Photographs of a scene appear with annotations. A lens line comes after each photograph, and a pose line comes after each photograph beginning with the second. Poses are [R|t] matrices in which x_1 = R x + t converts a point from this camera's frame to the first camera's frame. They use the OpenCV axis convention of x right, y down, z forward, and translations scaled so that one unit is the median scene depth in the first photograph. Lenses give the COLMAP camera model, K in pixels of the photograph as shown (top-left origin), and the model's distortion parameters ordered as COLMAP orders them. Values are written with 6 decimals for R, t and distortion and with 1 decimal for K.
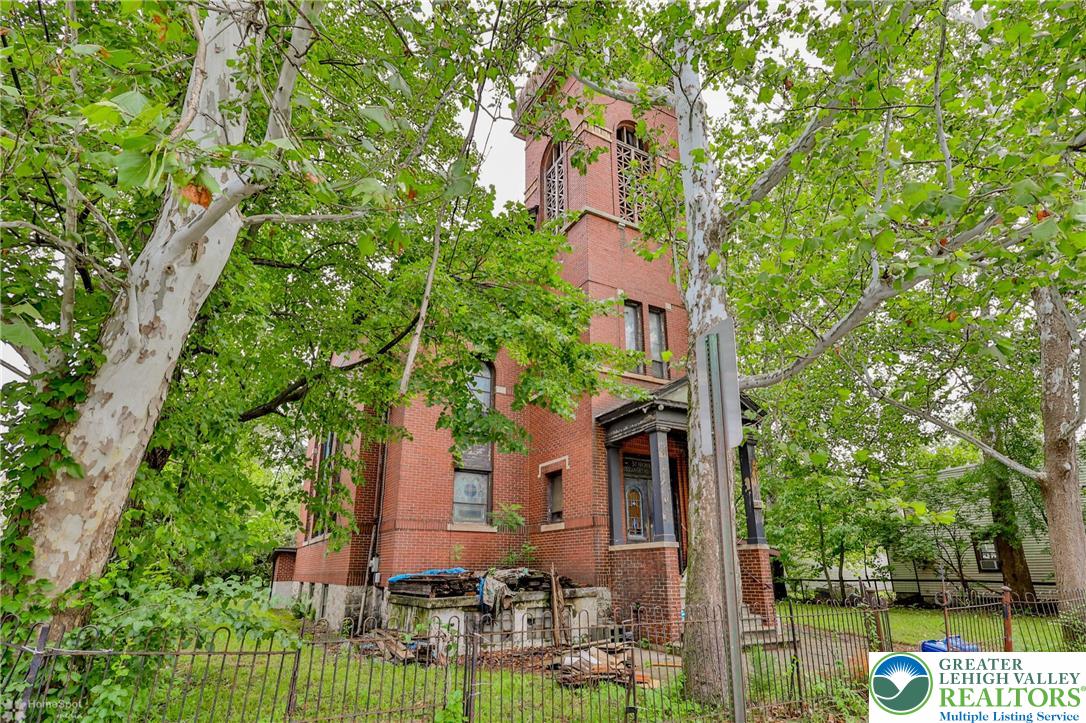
lens RADIAL K [[531.2, 0, 548.8], [0, 531.2, 380.8], [0, 0, 1]] dist [-0.000322, 0.000011]
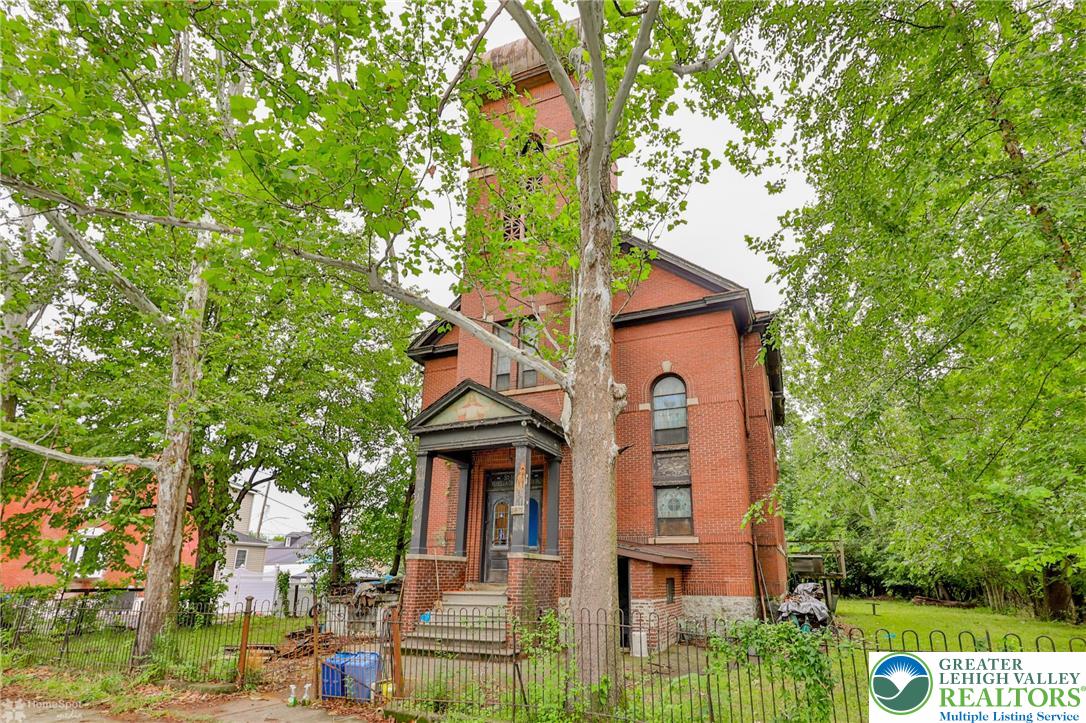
lens RADIAL K [[545.1, 0, 585.0], [0, 545.1, 392.7], [0, 0, 1]] dist [-0.000971, -0.000282]
pose [[0.632618, -0.241036, -0.736000, 1.157717], [0.255338, 0.962112, -0.095614, 0.146060], [0.731161, -0.127442, 0.670196, 0.439504]]
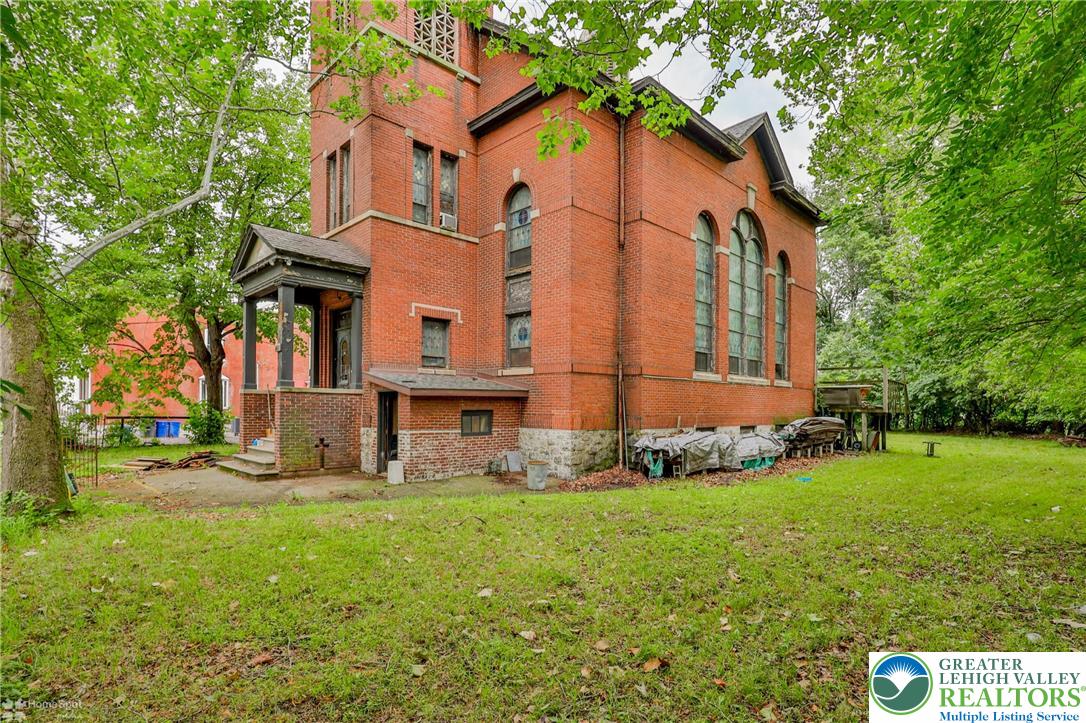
lens RADIAL K [[531.2, 0, 548.8], [0, 531.2, 380.8], [0, 0, 1]] dist [-0.000322, 0.000011]
pose [[0.286122, -0.041557, -0.957292, 1.375862], [0.316240, 0.947175, 0.053402, 0.372441], [0.904503, -0.318014, 0.284150, 1.084812]]
